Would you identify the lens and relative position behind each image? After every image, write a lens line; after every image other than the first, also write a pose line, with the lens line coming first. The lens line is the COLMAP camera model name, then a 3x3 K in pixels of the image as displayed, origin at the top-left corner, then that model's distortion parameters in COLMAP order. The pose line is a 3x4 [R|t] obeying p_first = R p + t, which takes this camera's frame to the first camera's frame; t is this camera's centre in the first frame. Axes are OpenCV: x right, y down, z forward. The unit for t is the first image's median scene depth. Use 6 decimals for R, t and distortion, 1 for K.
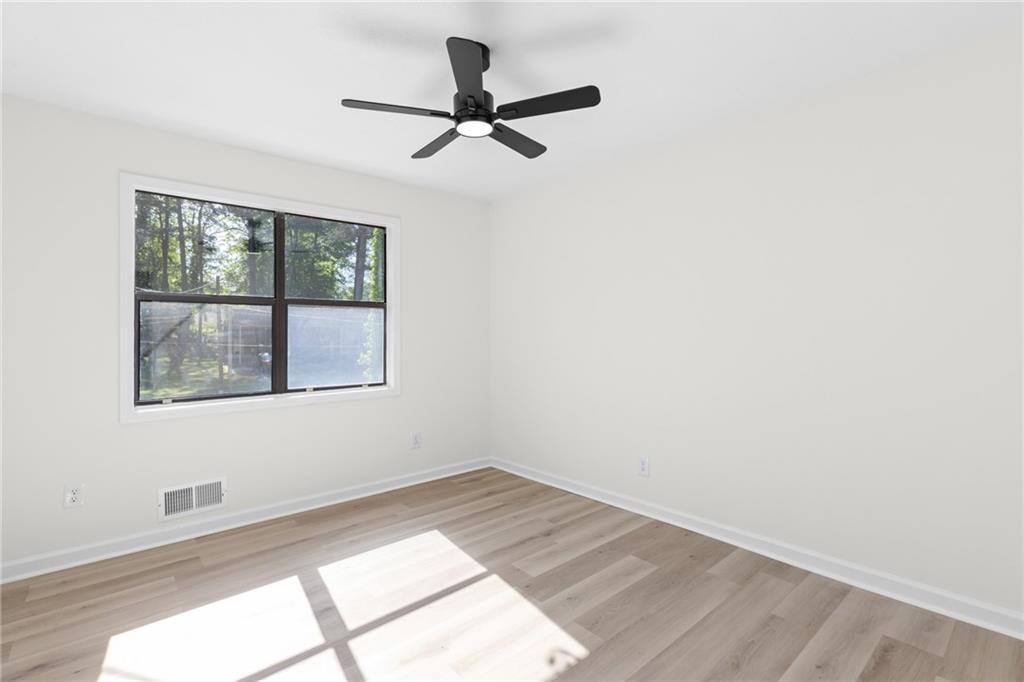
lens RADIAL K [[463.5, 0, 515.2], [0, 463.5, 332.5], [0, 0, 1]] dist [0.005647, 0.000522]
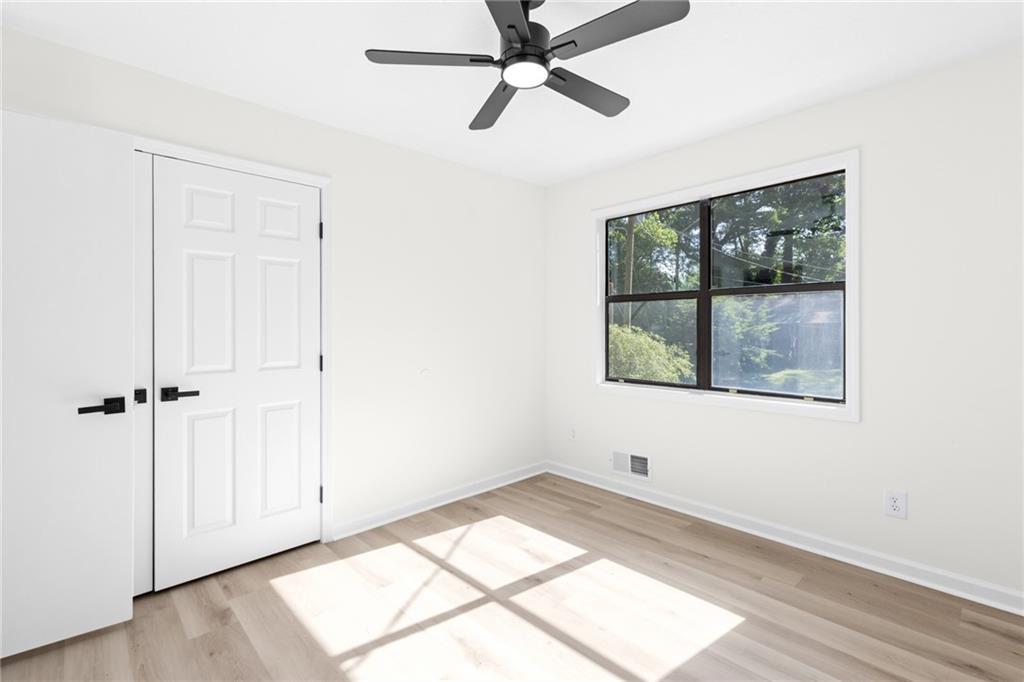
lens RADIAL K [[463.5, 0, 515.2], [0, 463.5, 332.5], [0, 0, 1]] dist [0.005647, 0.000522]
pose [[0.051804, 0.014205, -0.998556, 0.479459], [0.006161, 0.999875, 0.014543, -0.003290], [0.998638, -0.006906, 0.051710, 0.633250]]
